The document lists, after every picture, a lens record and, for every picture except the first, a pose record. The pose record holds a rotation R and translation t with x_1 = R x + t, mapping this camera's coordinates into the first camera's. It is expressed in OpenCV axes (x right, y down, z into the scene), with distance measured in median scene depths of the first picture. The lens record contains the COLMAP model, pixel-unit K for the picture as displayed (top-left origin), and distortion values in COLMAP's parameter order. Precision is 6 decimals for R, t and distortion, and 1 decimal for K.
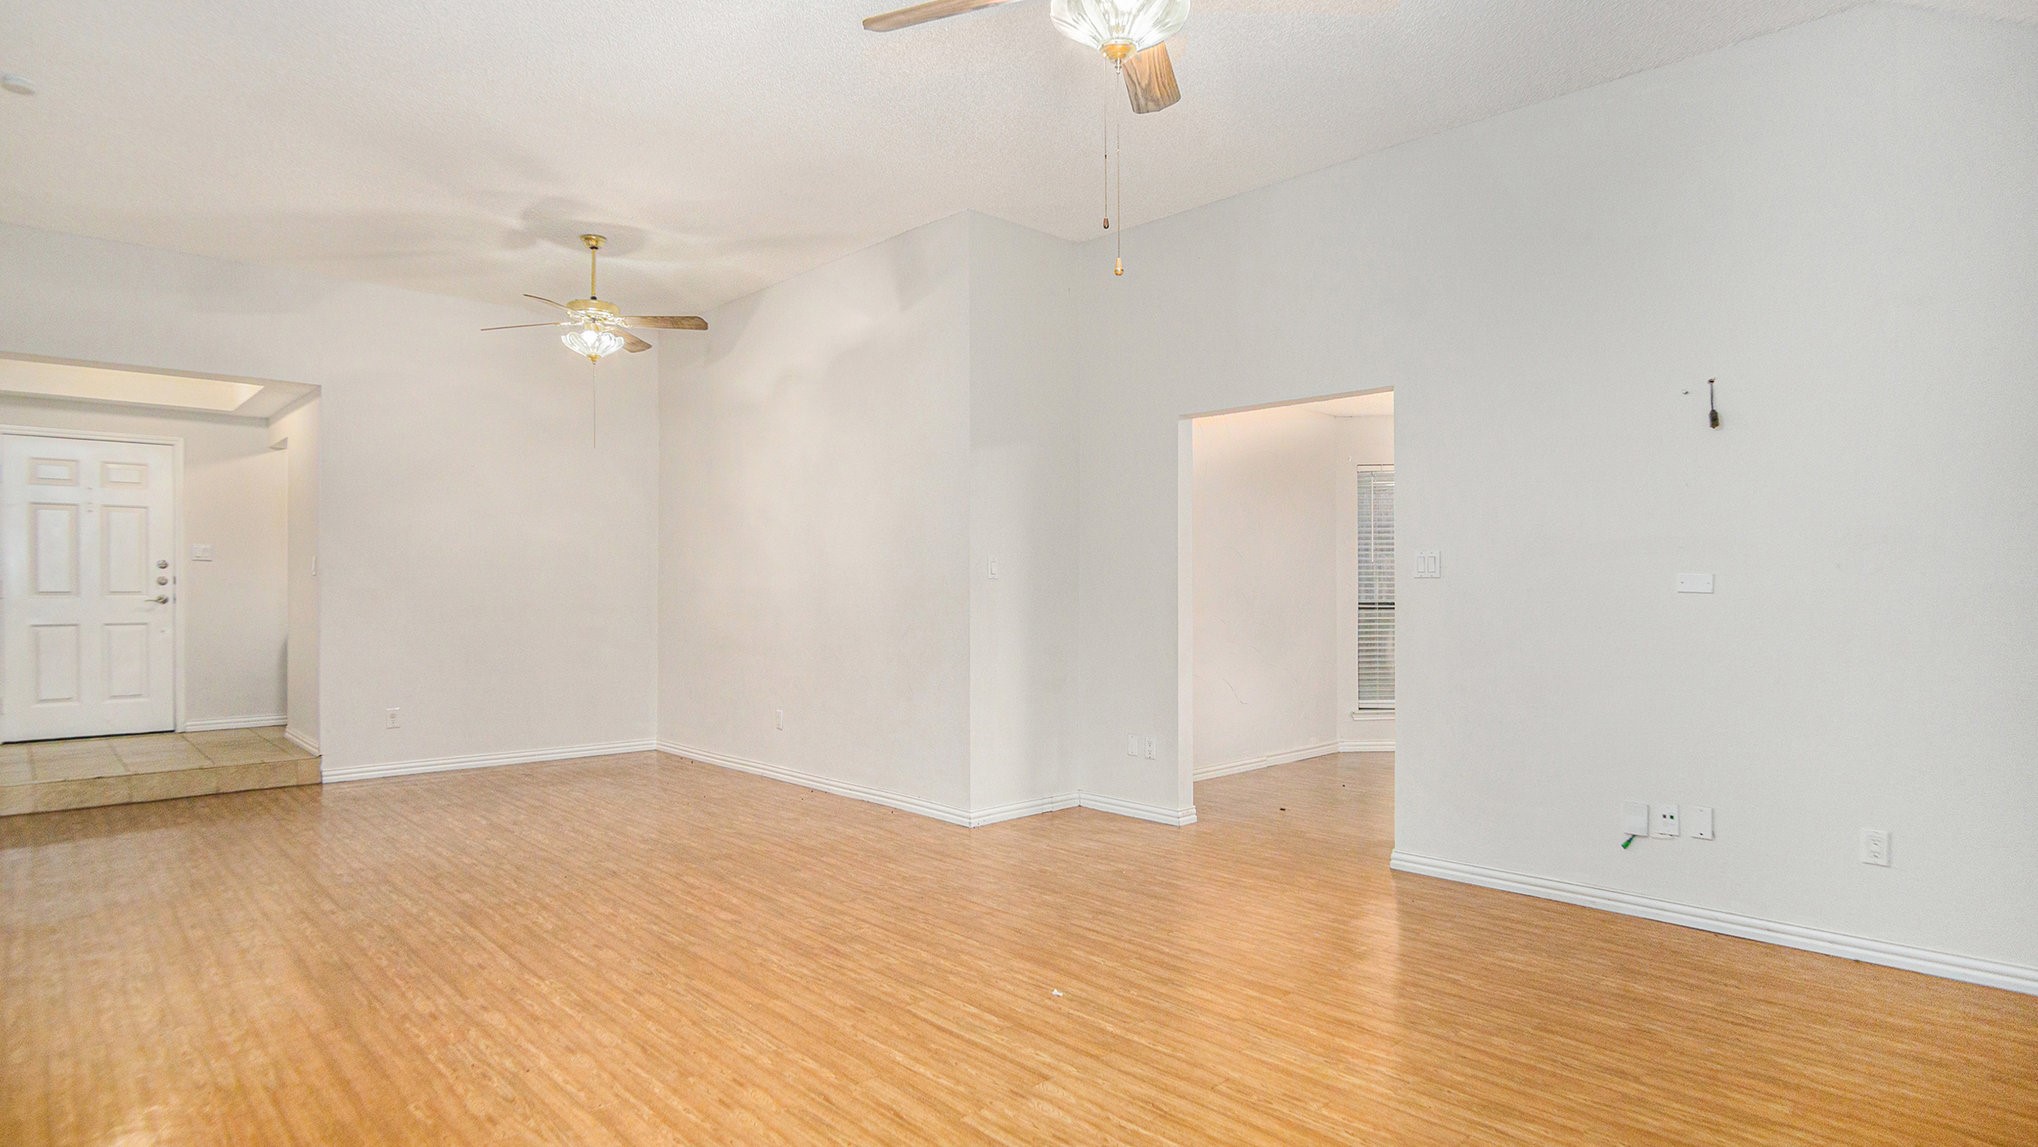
lens RADIAL K [[1087.7, 0, 1004.9], [0, 1087.7, 587.9], [0, 0, 1]] dist [-0.034496, 0.010924]
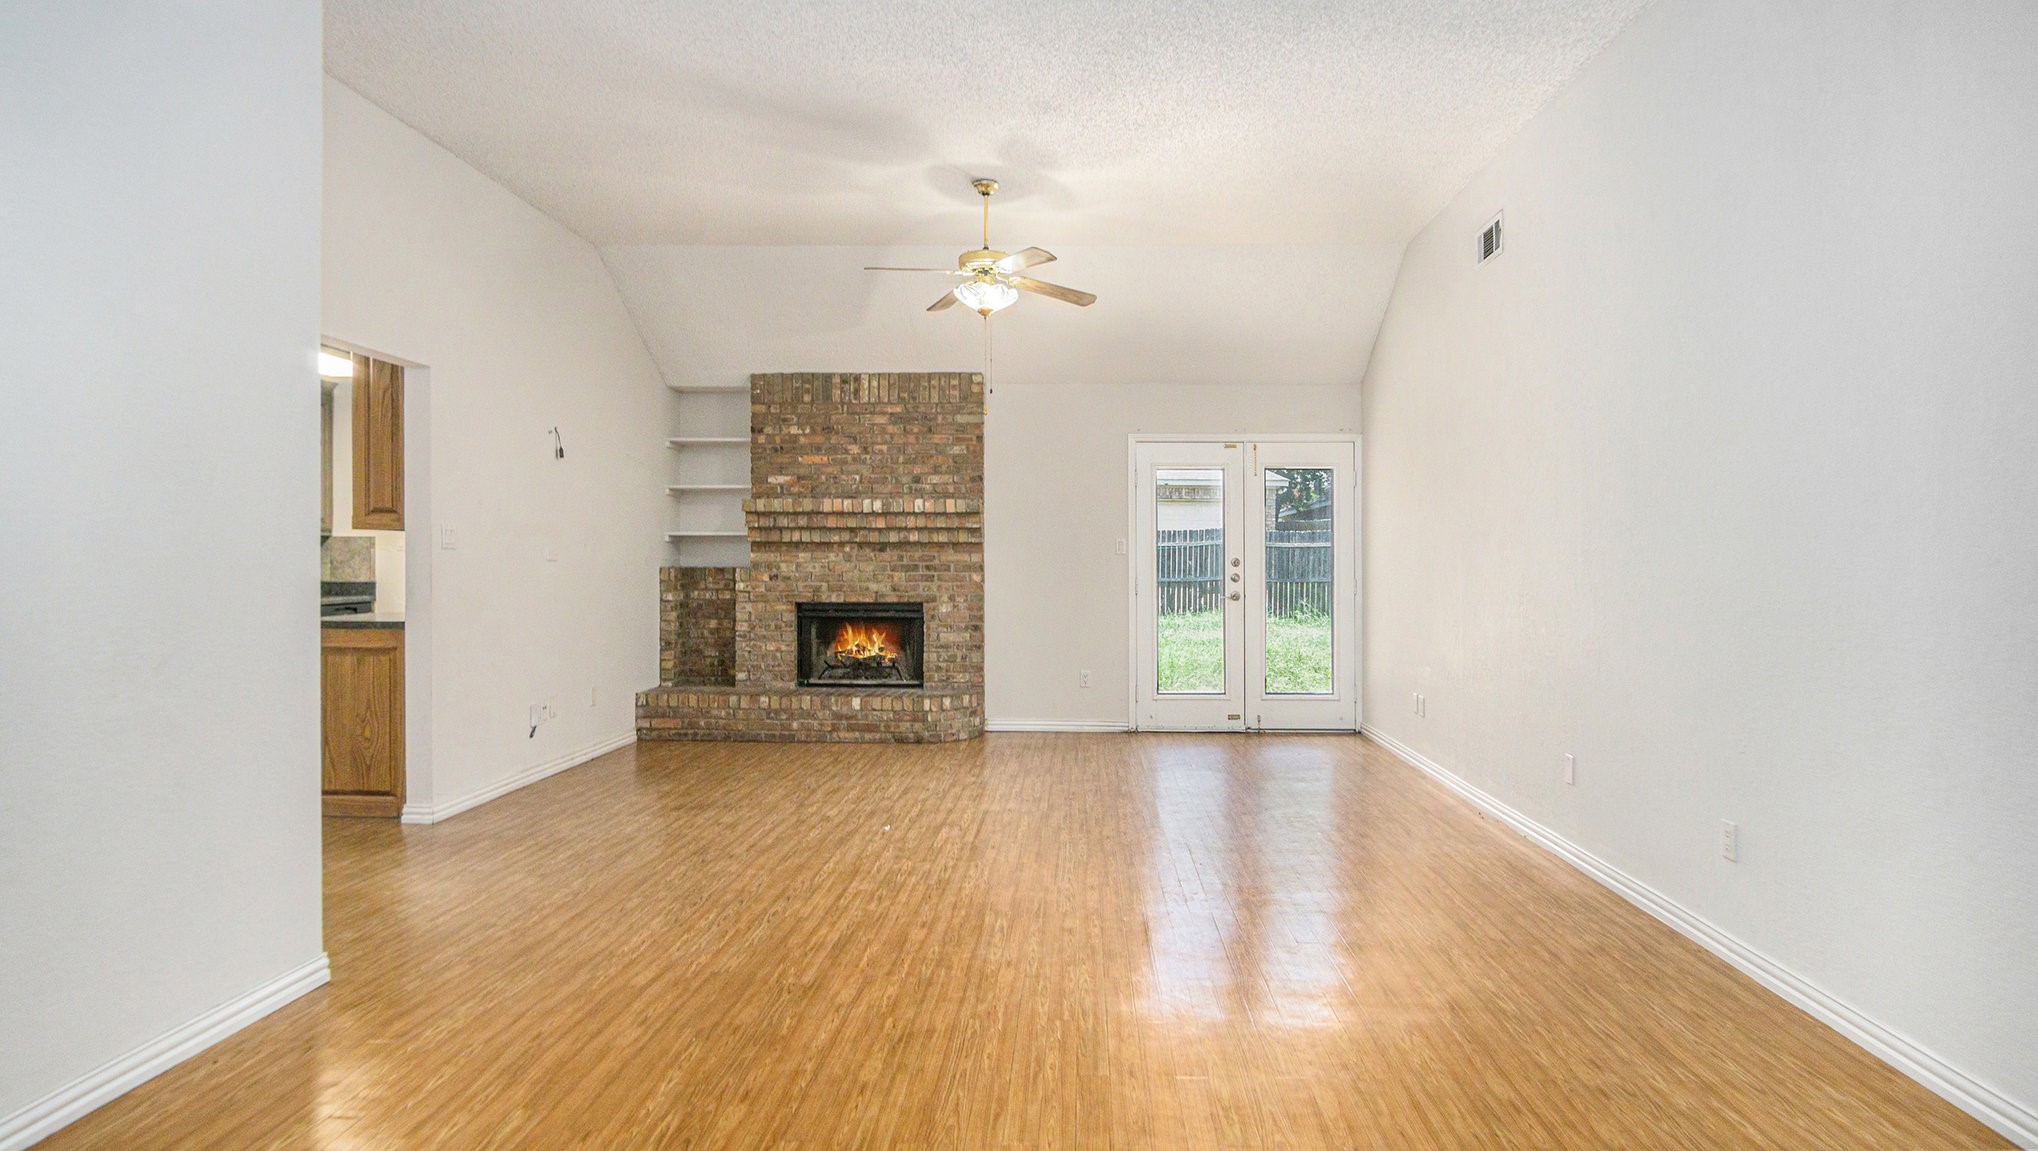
lens RADIAL K [[1087.7, 0, 1063.6], [0, 1087.7, 584.1], [0, 0, 1]] dist [-0.034496, 0.010924]
pose [[-0.722499, -0.020567, 0.691066, -0.955807], [-0.005865, 0.999704, 0.023620, -0.002590], [-0.691347, 0.013012, -0.722406, 1.566904]]
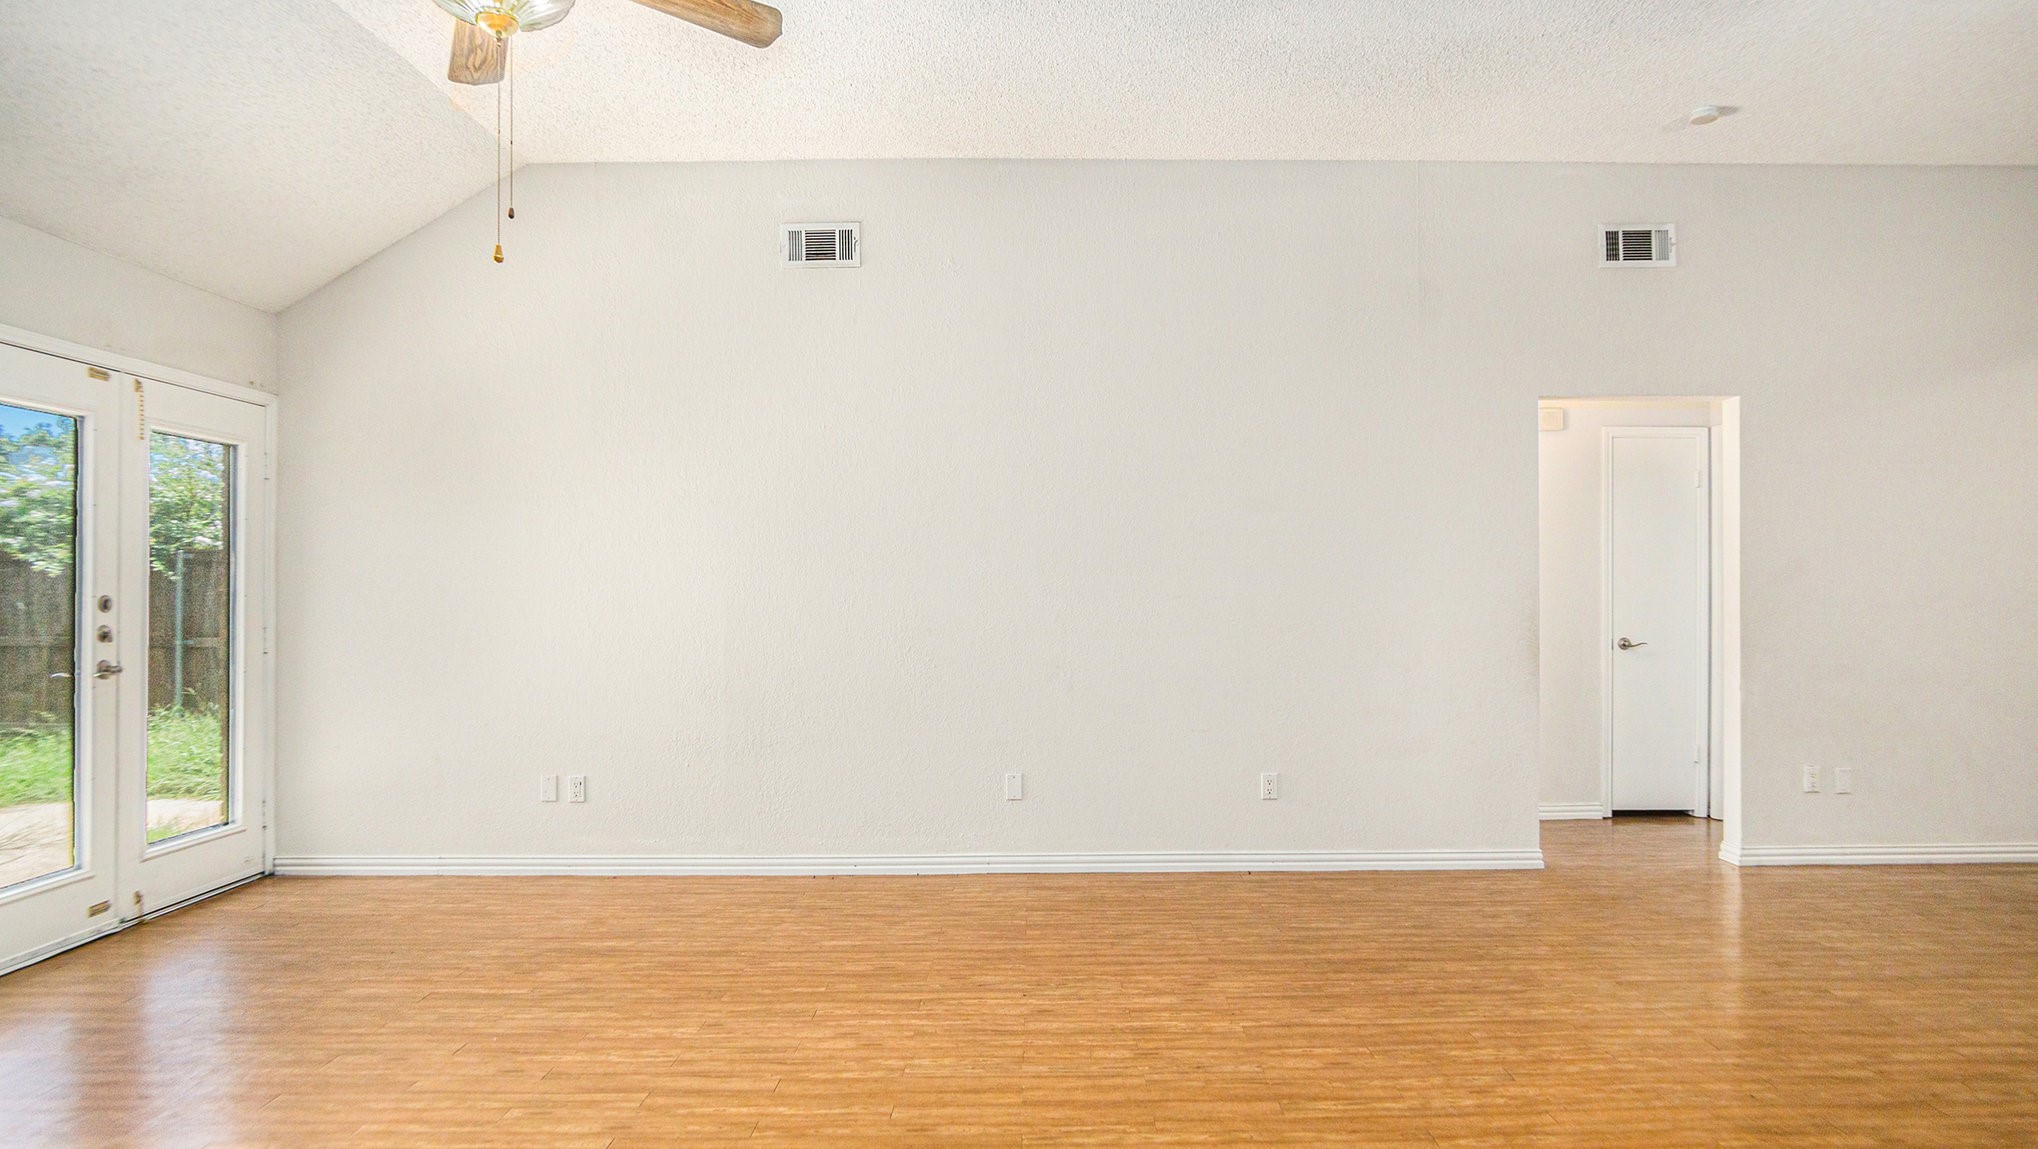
lens RADIAL K [[1087.7, 0, 1054.0], [0, 1087.7, 617.3], [0, 0, 1]] dist [-0.034496, 0.010924]
pose [[-0.673179, 0.012034, -0.739382, 0.293230], [0.002975, 0.999904, 0.013566, 0.005290], [0.739474, 0.006933, -0.673150, 1.252717]]
